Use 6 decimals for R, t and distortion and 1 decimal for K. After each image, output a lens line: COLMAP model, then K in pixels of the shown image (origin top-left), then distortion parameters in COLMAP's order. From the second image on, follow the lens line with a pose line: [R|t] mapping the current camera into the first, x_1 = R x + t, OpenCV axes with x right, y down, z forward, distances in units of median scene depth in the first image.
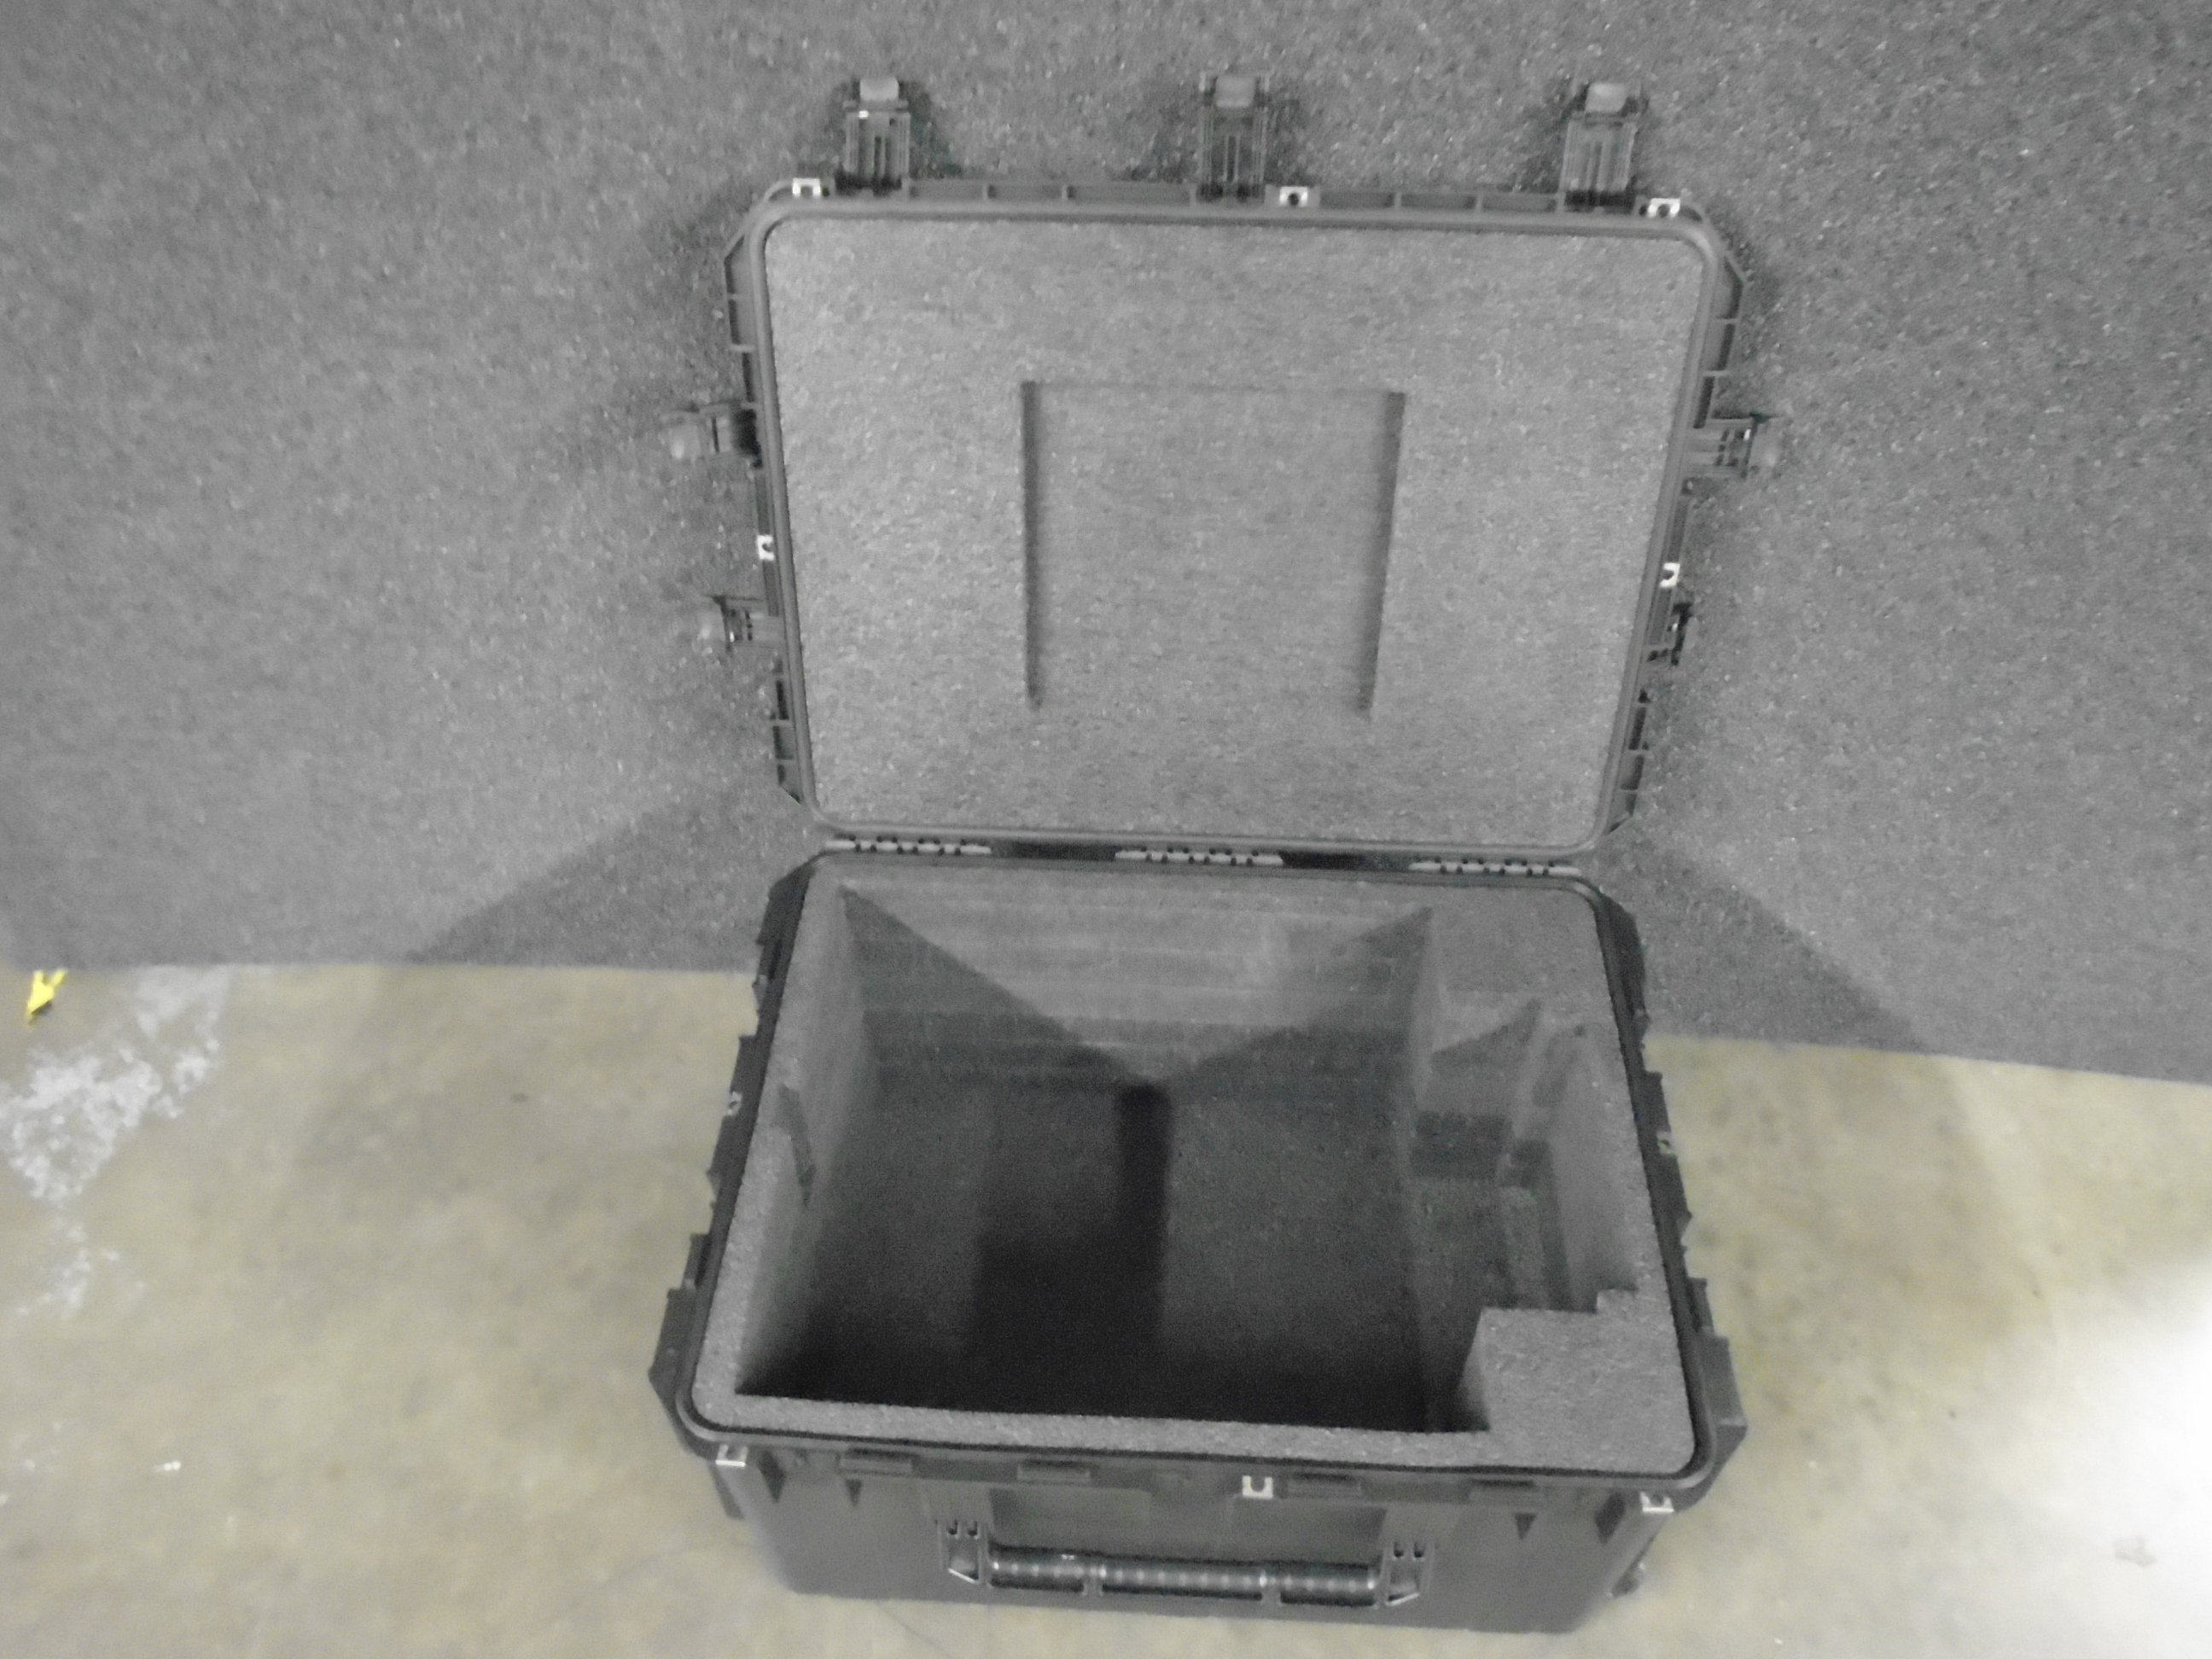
lens RADIAL K [[1698.9, 0, 1099.6], [0, 1698.9, 835.4], [0, 0, 1]] dist [-0.010420, 0.002752]
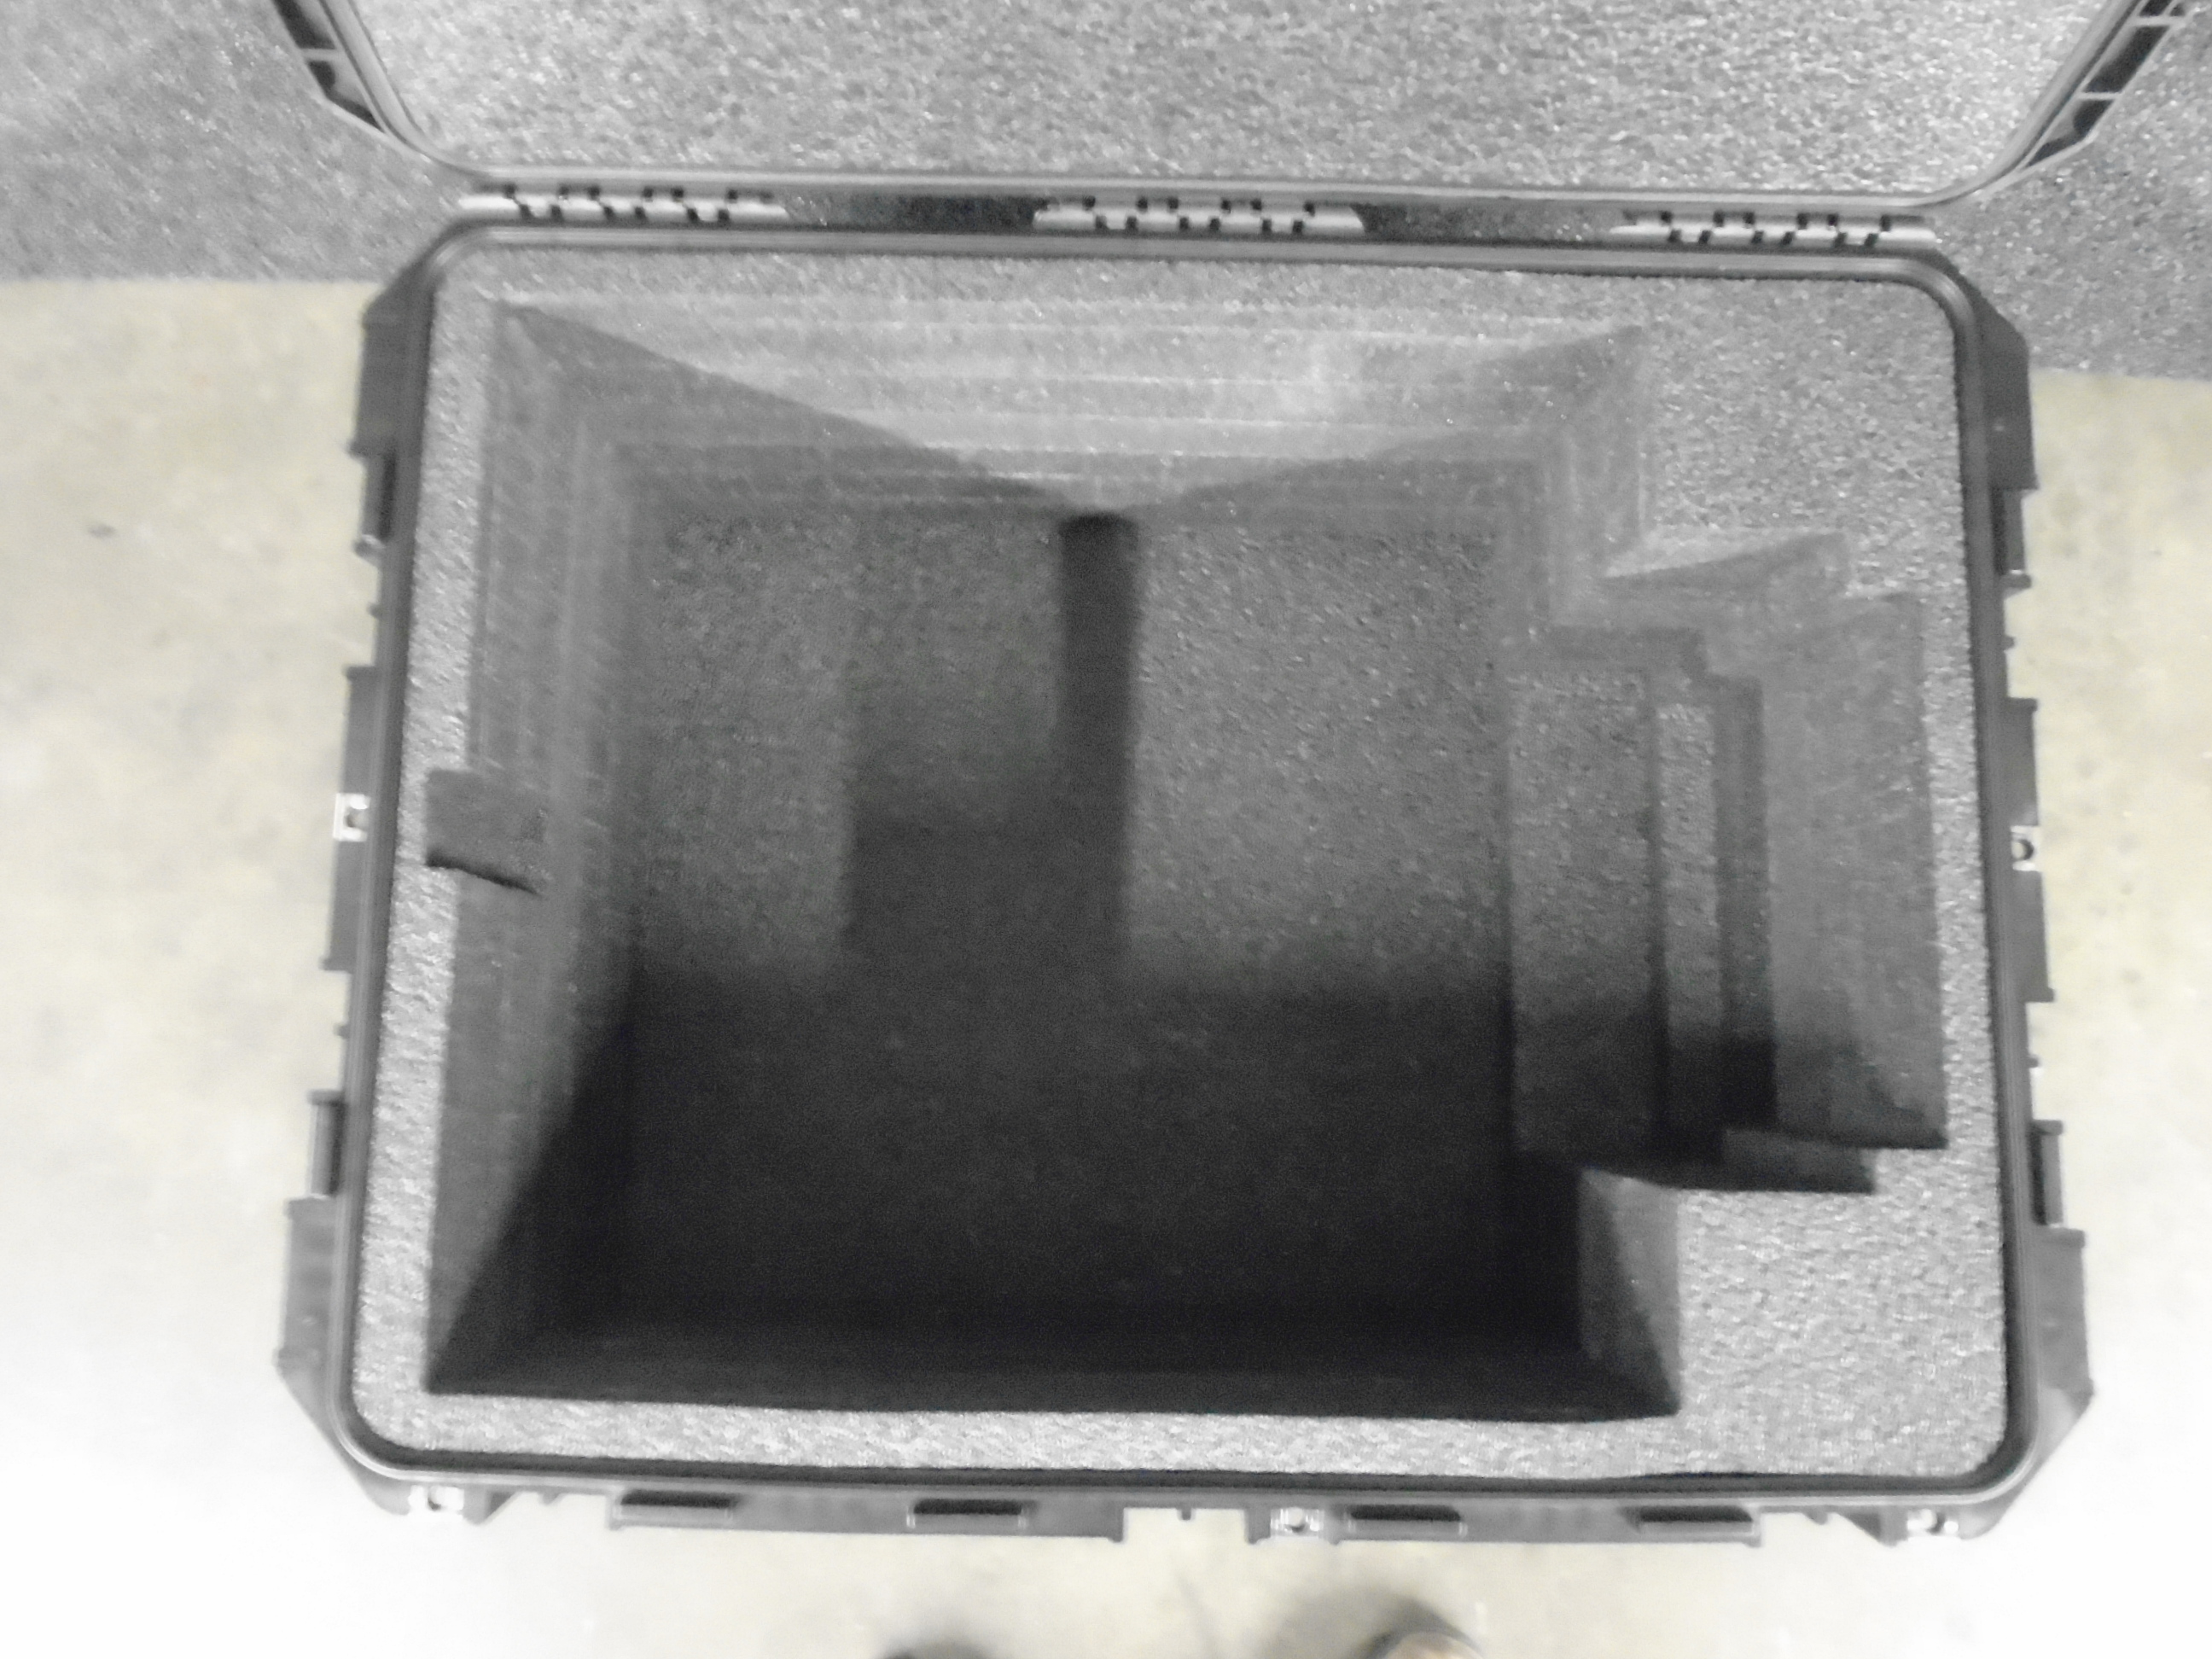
lens RADIAL K [[1698.9, 0, 1095.2], [0, 1698.9, 813.3], [0, 0, 1]] dist [-0.010420, 0.002752]
pose [[0.999298, -0.032961, 0.017795, 0.012890], [0.016326, 0.810815, 0.585075, -0.144148], [-0.033713, -0.584374, 0.810784, 0.497007]]
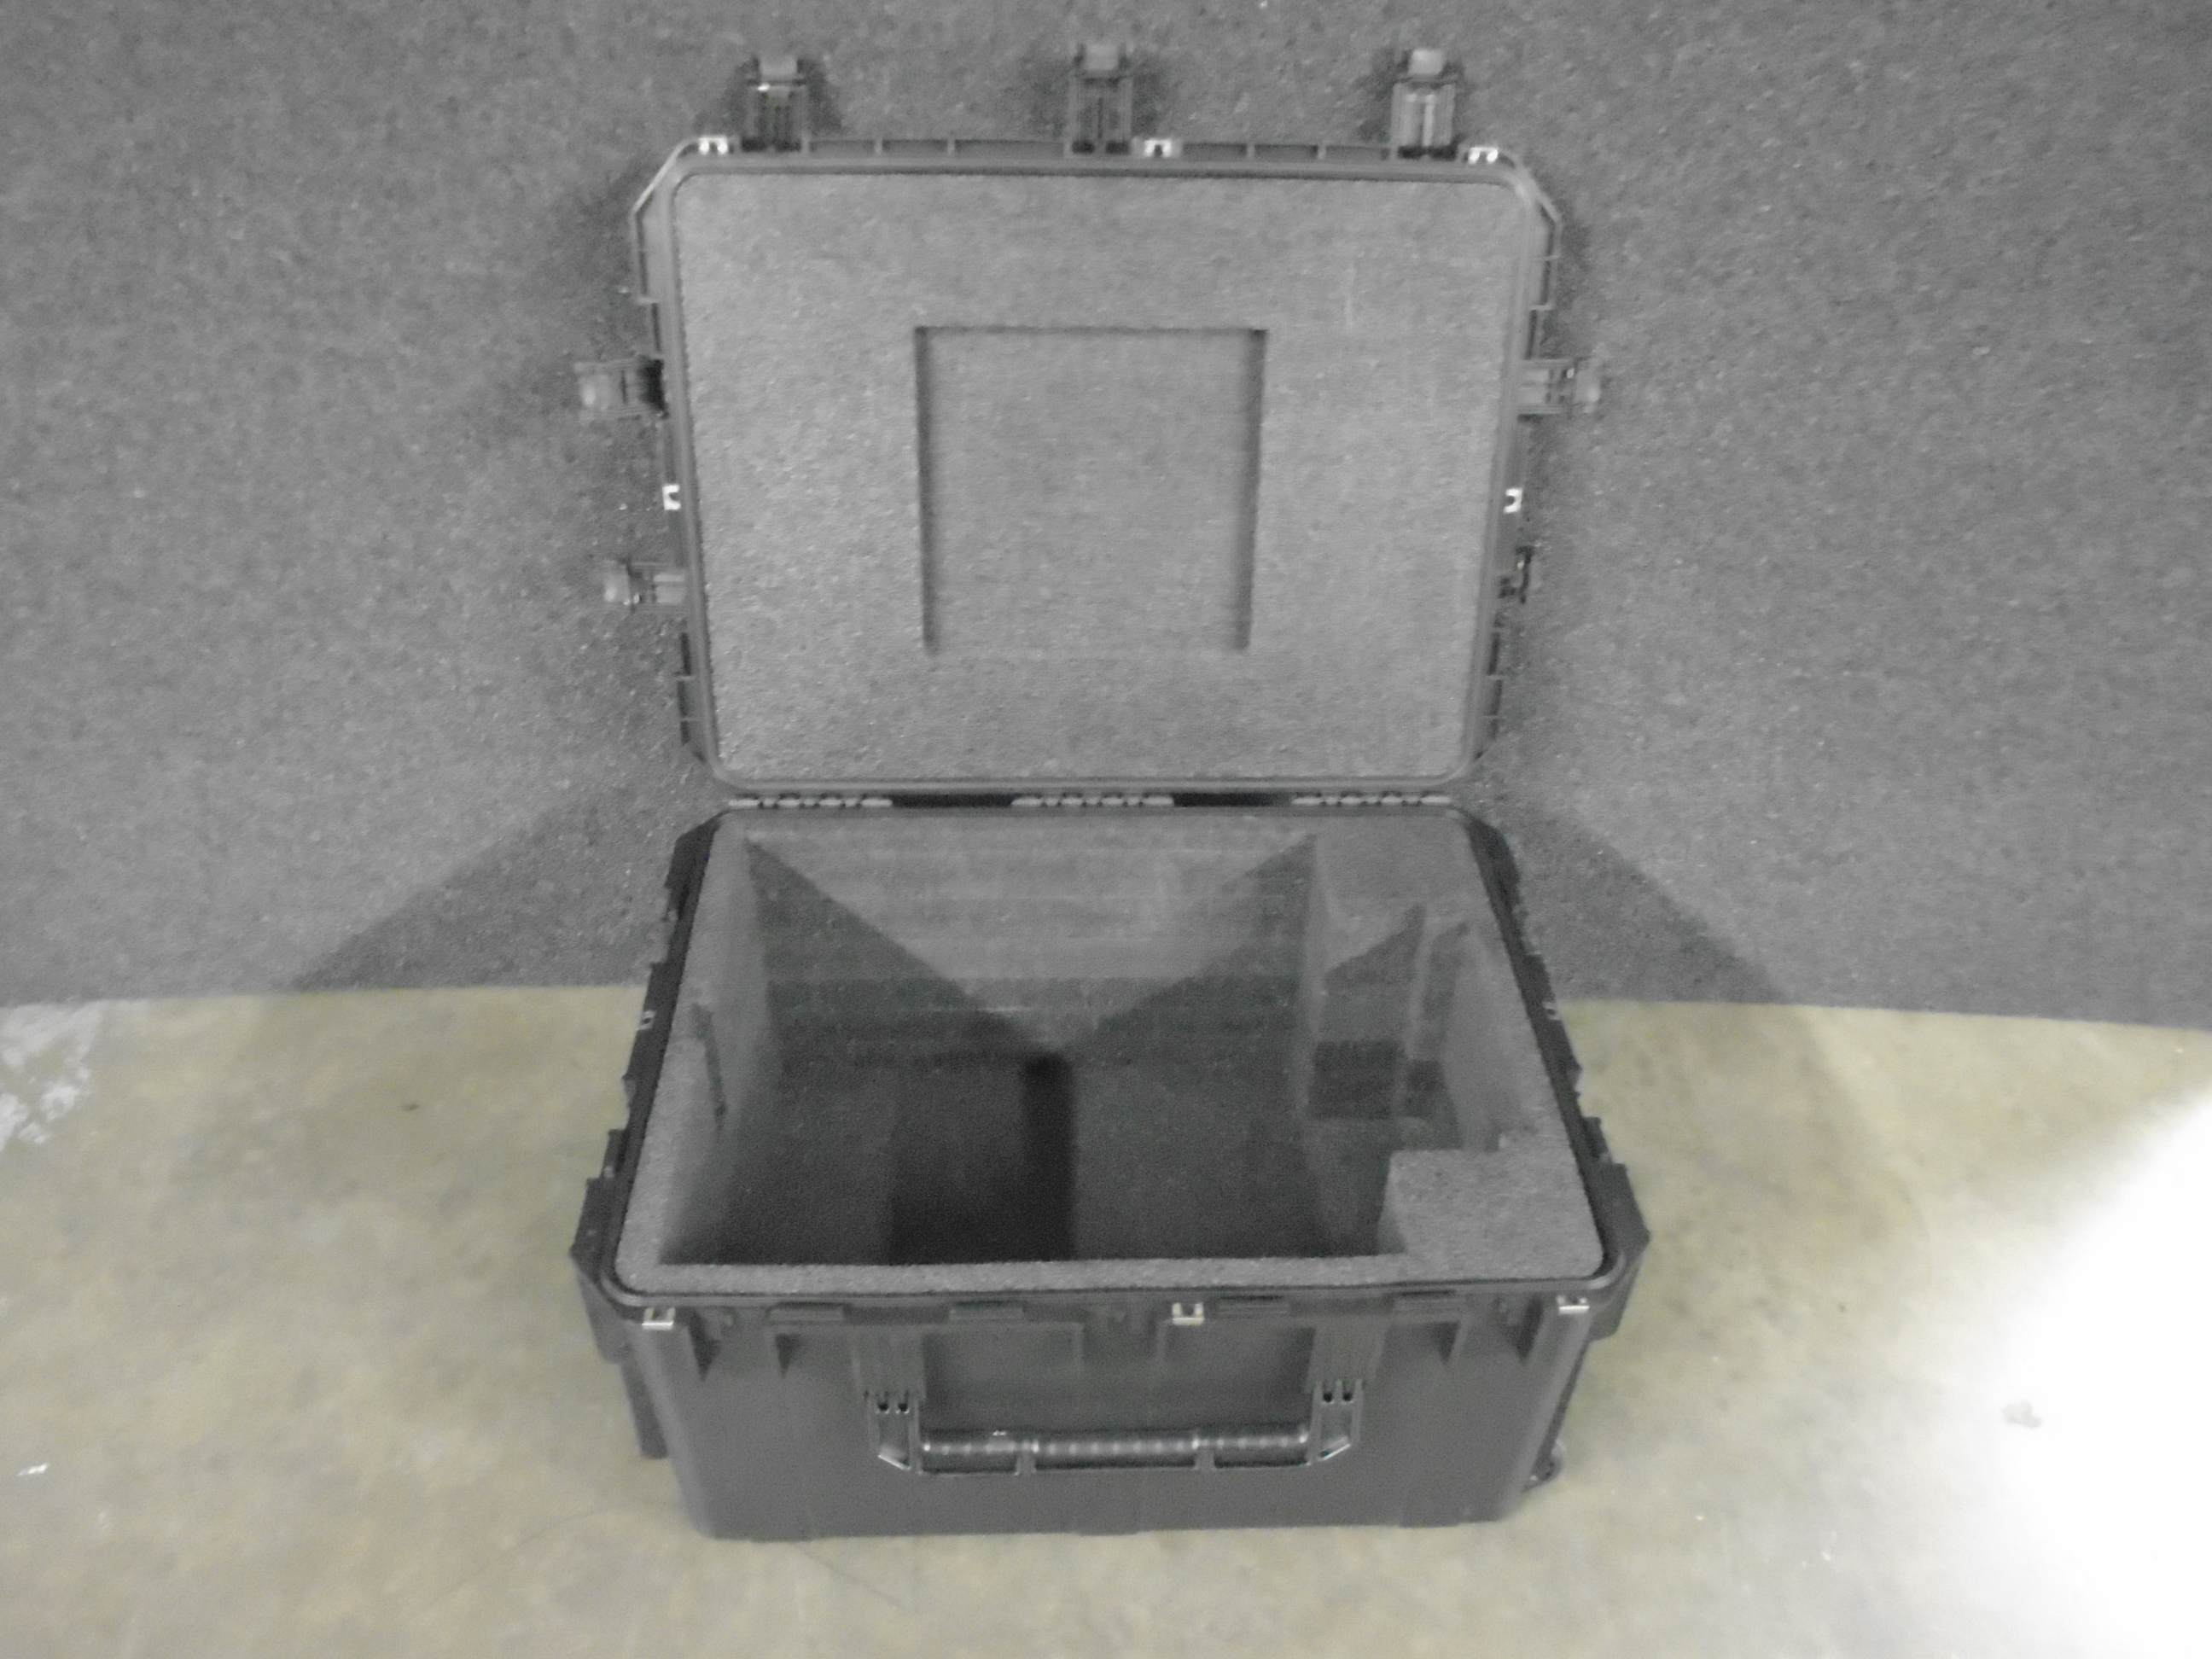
lens RADIAL K [[1698.9, 0, 1101.8], [0, 1698.9, 840.5], [0, 0, 1]] dist [-0.010420, 0.002752]
pose [[0.995661, -0.033624, 0.086767, -0.028016], [0.045303, 0.989623, -0.136357, 0.183526], [-0.081282, 0.139696, 0.986853, -0.027448]]
